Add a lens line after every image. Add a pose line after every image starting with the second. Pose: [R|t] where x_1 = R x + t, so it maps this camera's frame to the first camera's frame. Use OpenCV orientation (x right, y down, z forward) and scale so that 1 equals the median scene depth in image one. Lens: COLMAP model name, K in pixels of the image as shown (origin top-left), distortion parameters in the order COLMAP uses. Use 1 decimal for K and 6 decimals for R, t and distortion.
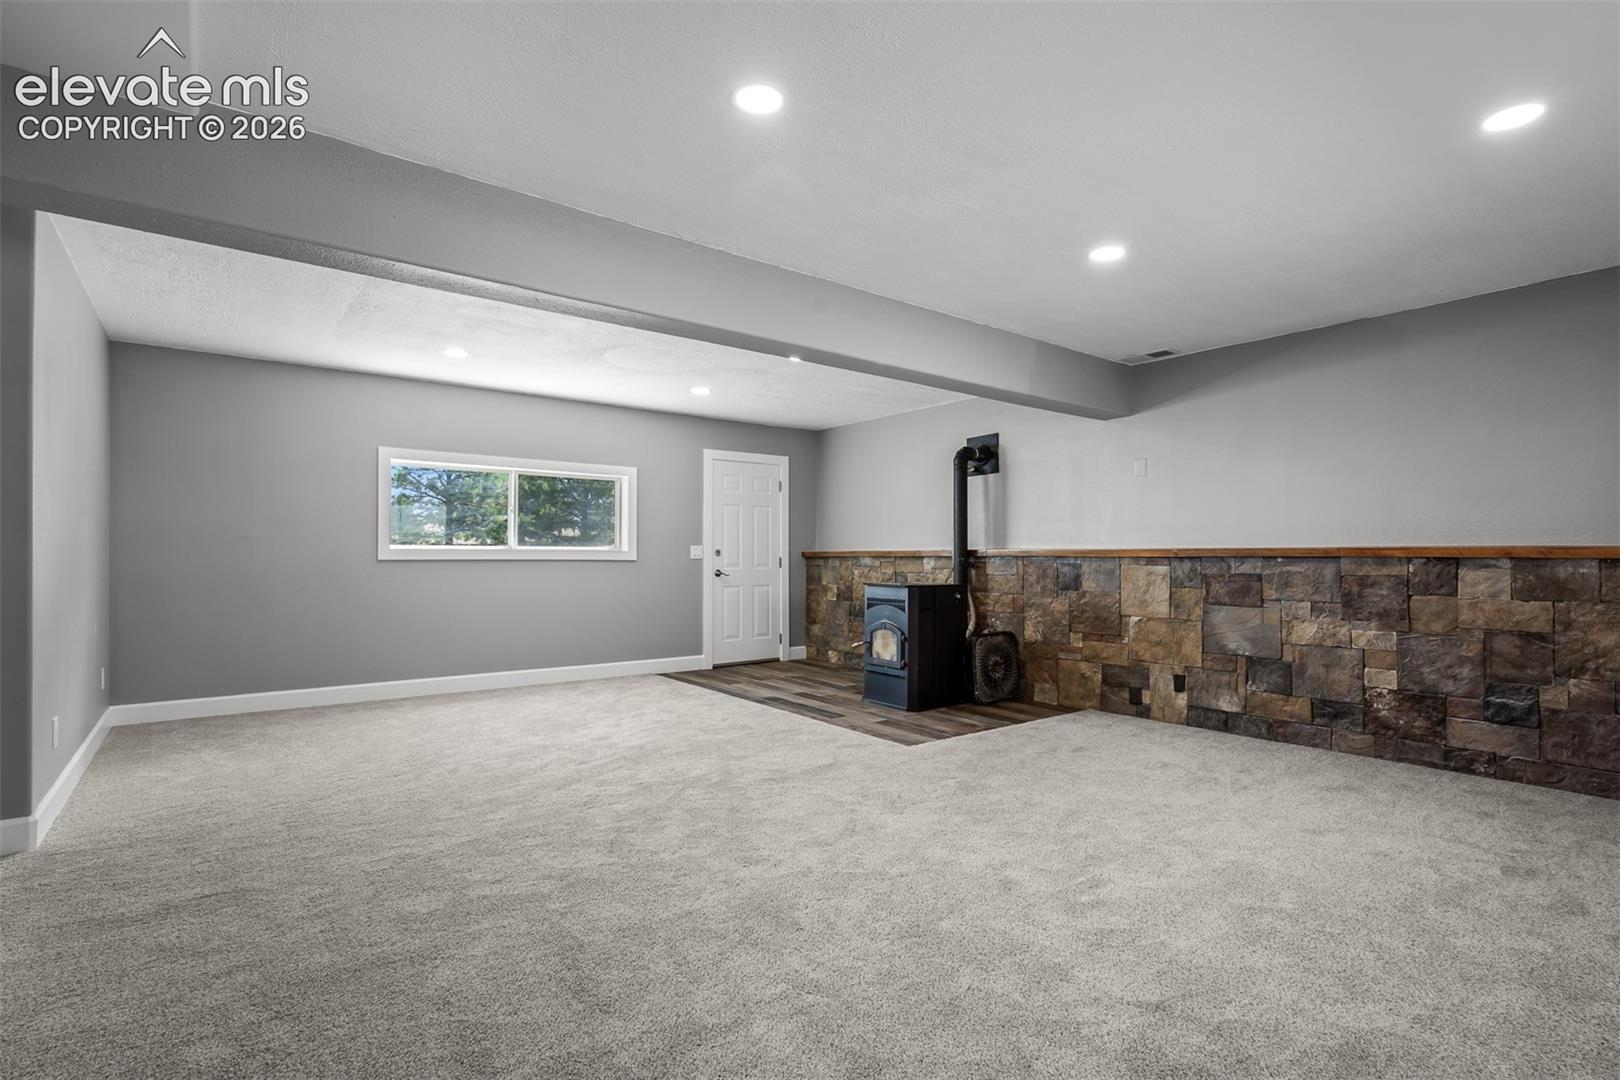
lens RADIAL K [[759.3, 0, 804.0], [0, 759.3, 547.0], [0, 0, 1]] dist [-0.002924, -0.000454]
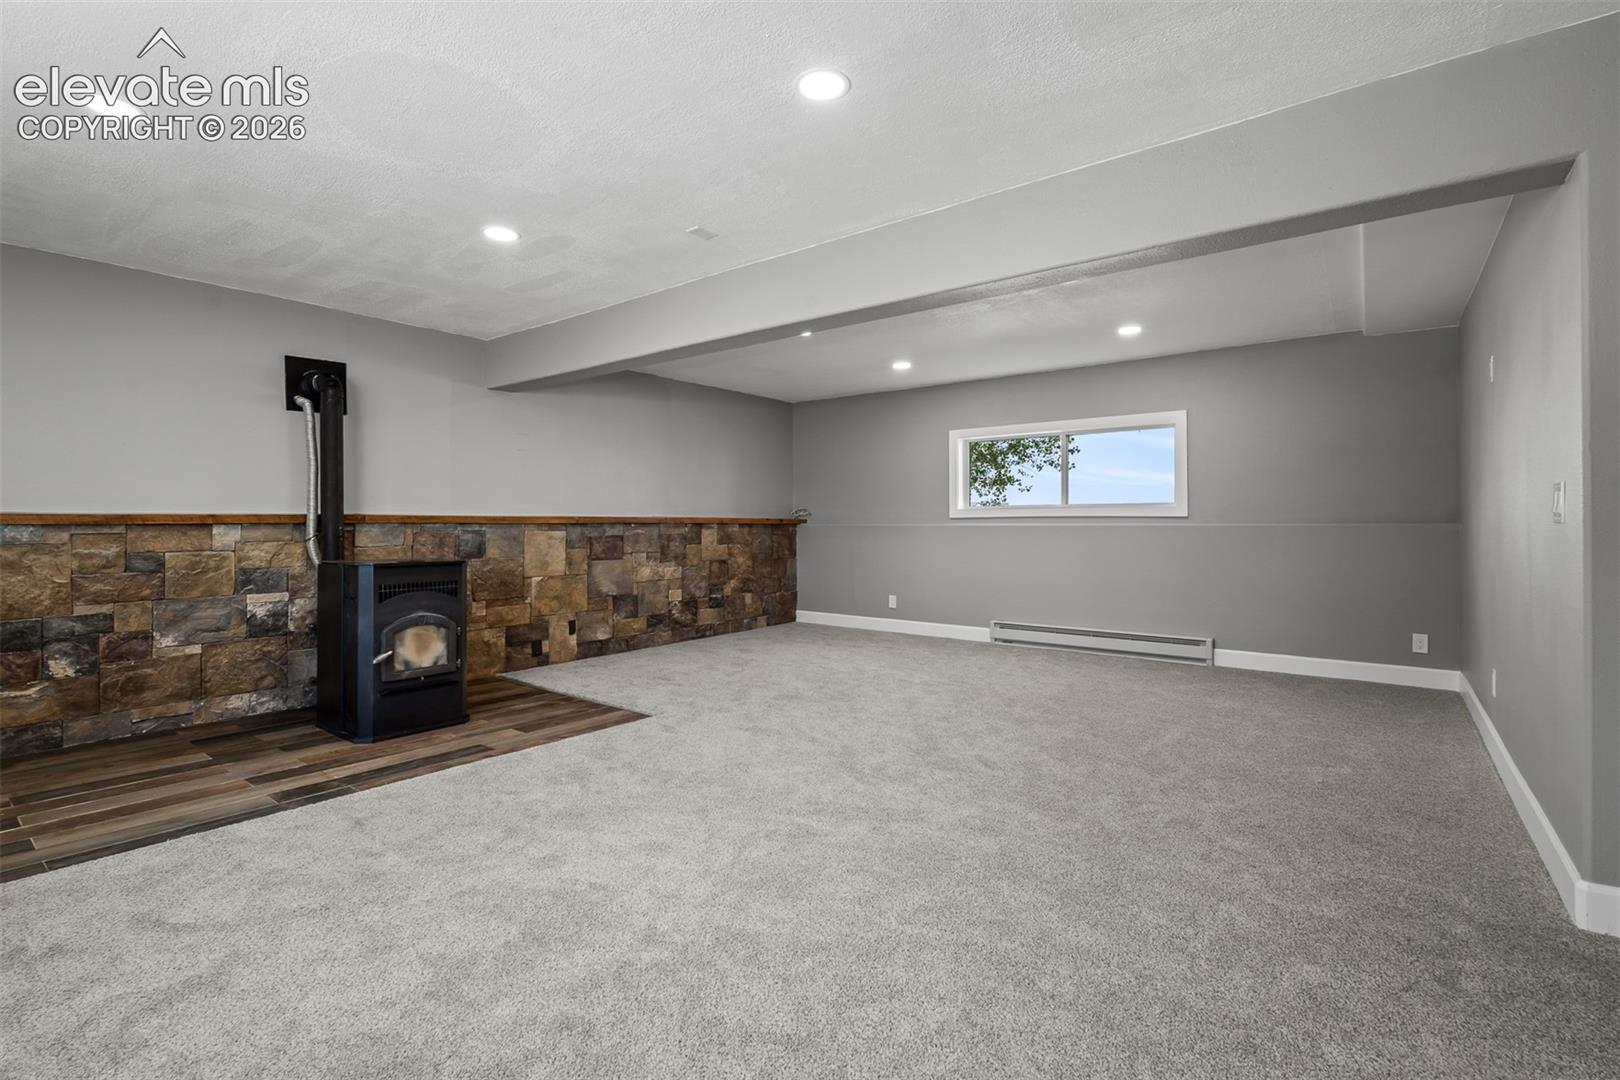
lens RADIAL K [[710.6, 0, 808.9], [0, 710.6, 536.6], [0, 0, 1]] dist [-0.004117, -0.000599]
pose [[-0.231338, -0.017109, 0.972723, -0.706938], [-0.007566, 0.999847, 0.015787, 0.013761], [-0.972844, -0.003708, -0.231432, 0.906395]]
